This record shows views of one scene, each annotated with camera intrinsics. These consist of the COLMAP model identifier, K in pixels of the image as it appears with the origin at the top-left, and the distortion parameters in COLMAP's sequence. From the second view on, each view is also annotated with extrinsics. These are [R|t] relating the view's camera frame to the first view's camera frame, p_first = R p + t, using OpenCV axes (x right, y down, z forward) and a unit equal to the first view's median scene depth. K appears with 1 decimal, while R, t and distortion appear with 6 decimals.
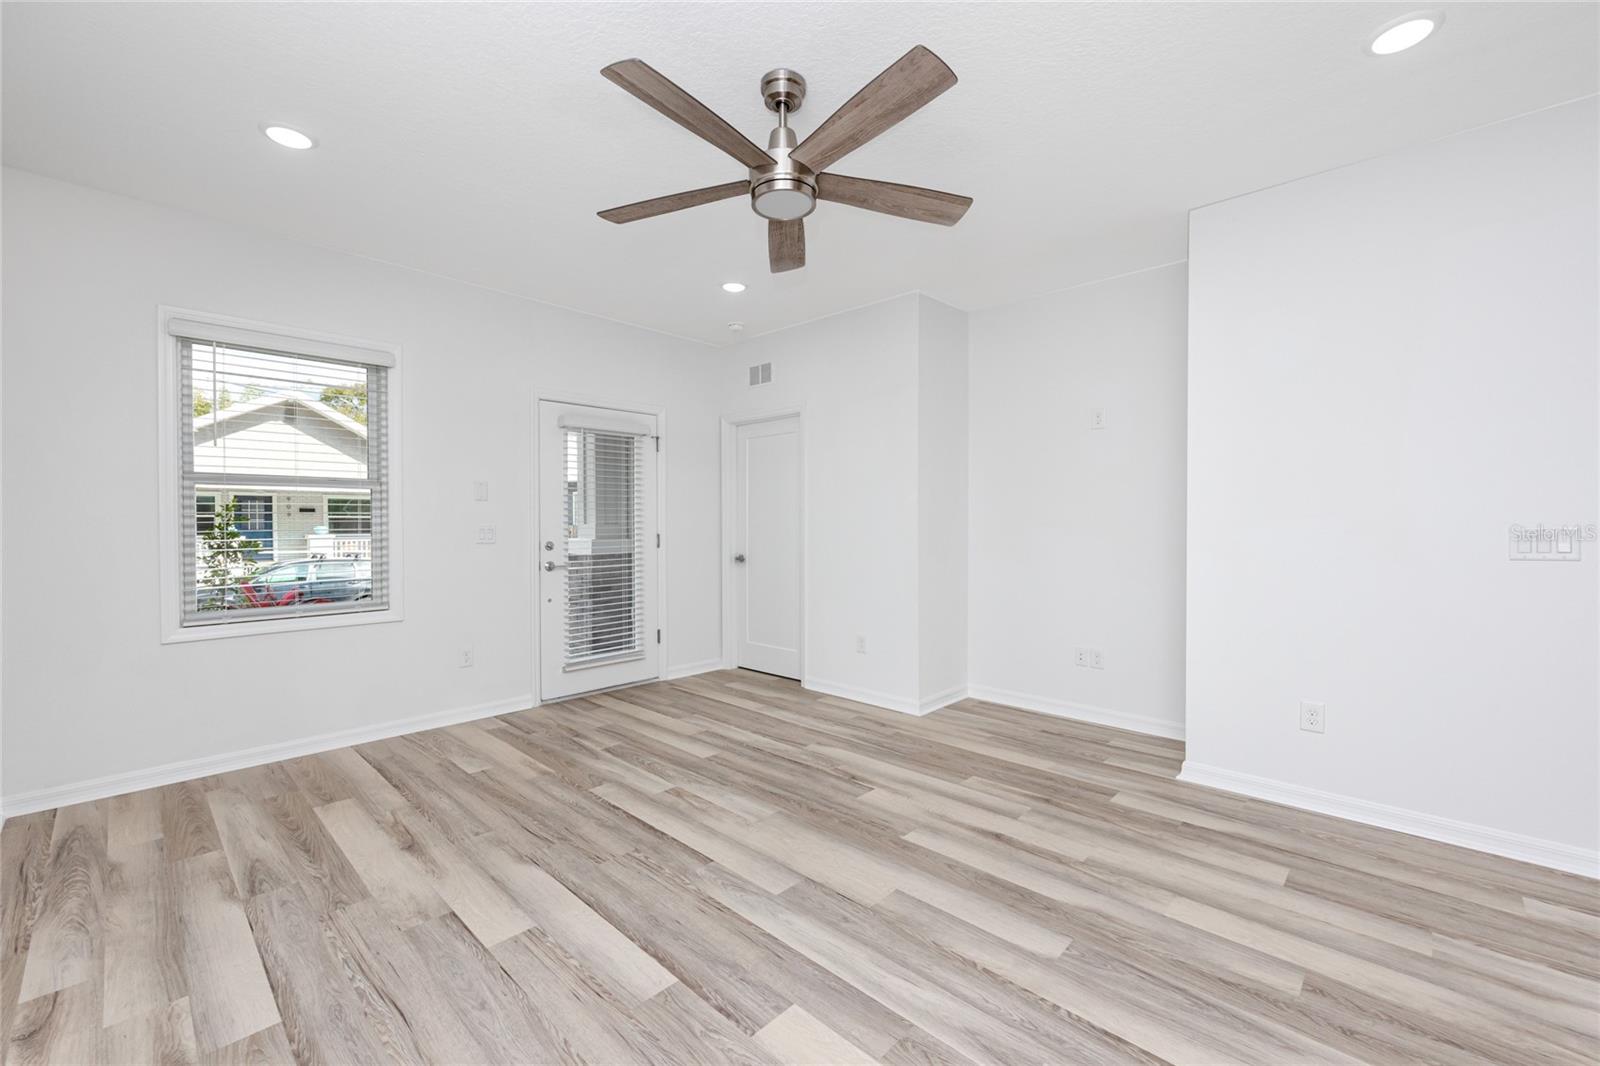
lens RADIAL K [[653.4, 0, 808.0], [0, 653.4, 522.8], [0, 0, 1]] dist [0.000418, 0.000015]
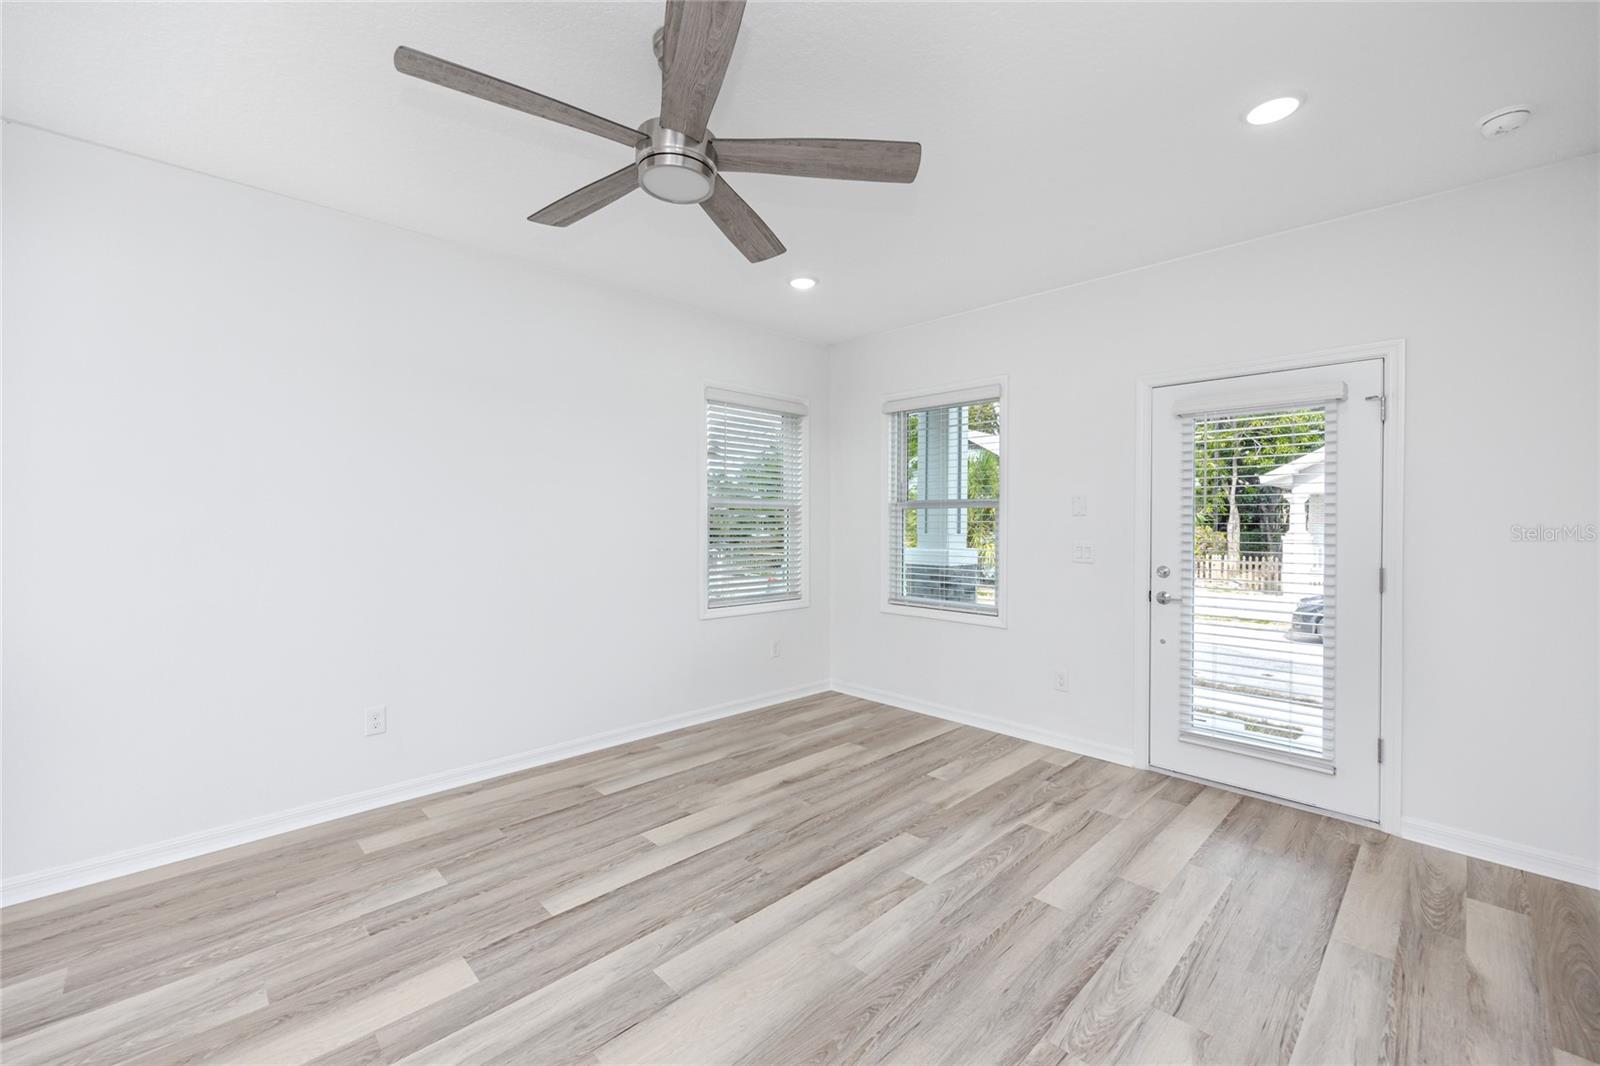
lens RADIAL K [[653.4, 0, 808.0], [0, 653.4, 522.8], [0, 0, 1]] dist [0.000418, 0.000015]
pose [[-0.039239, 0.004136, -0.999221, 0.607500], [-0.005540, 0.999975, 0.004357, -0.039455], [0.999214, 0.005706, -0.039216, 0.897739]]
